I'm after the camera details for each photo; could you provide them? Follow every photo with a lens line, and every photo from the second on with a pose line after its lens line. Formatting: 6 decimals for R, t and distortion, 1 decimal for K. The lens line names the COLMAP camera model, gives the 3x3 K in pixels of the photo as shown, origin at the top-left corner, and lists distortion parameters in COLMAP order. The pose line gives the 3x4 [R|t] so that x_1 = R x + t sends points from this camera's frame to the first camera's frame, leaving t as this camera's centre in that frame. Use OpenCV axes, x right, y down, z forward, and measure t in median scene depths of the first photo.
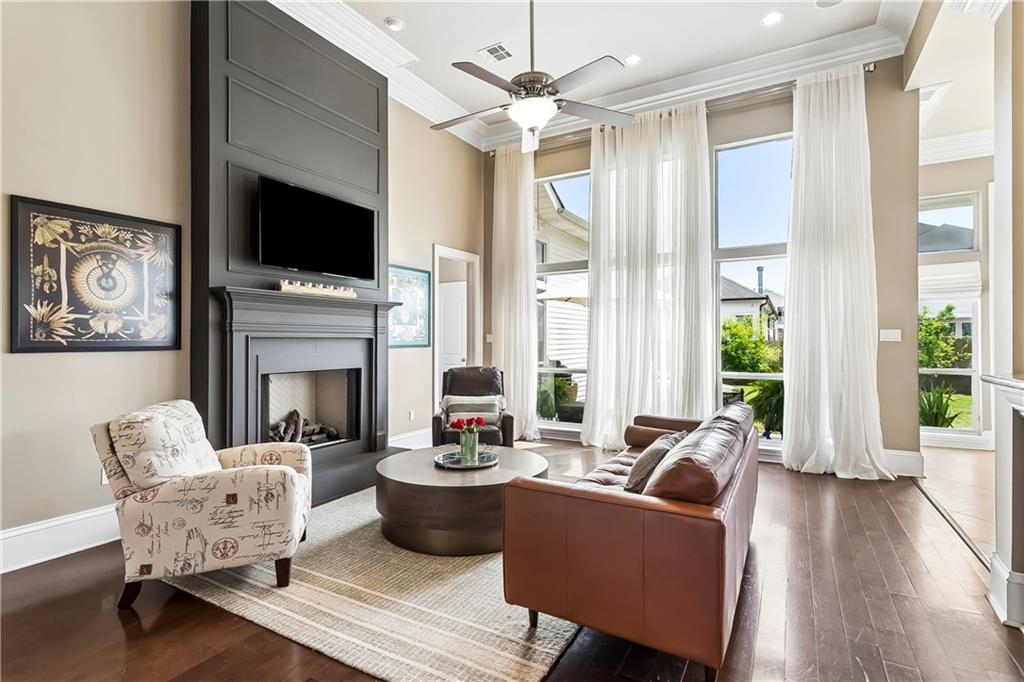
lens RADIAL K [[490.2, 0, 512.4], [0, 490.2, 338.8], [0, 0, 1]] dist [0.015427, 0.000271]
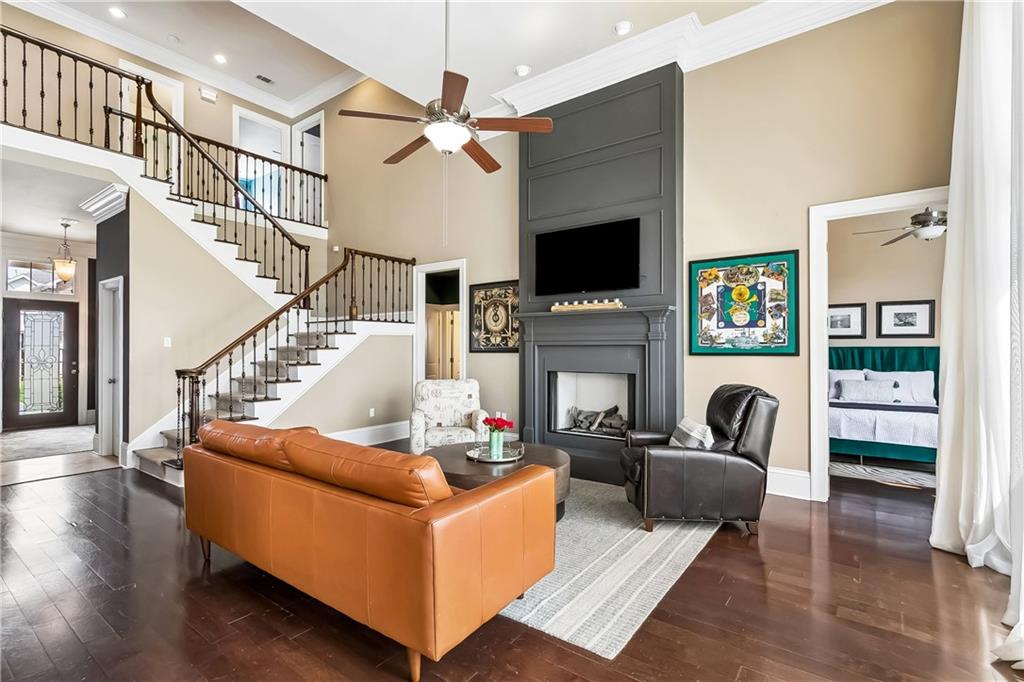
lens RADIAL K [[490.2, 0, 513.2], [0, 490.2, 344.9], [0, 0, 1]] dist [0.015427, 0.000271]
pose [[-0.101606, -0.002749, -0.994821, 1.088014], [0.005772, 0.999978, -0.003353, 0.000565], [0.994808, -0.006083, -0.101588, 1.245424]]
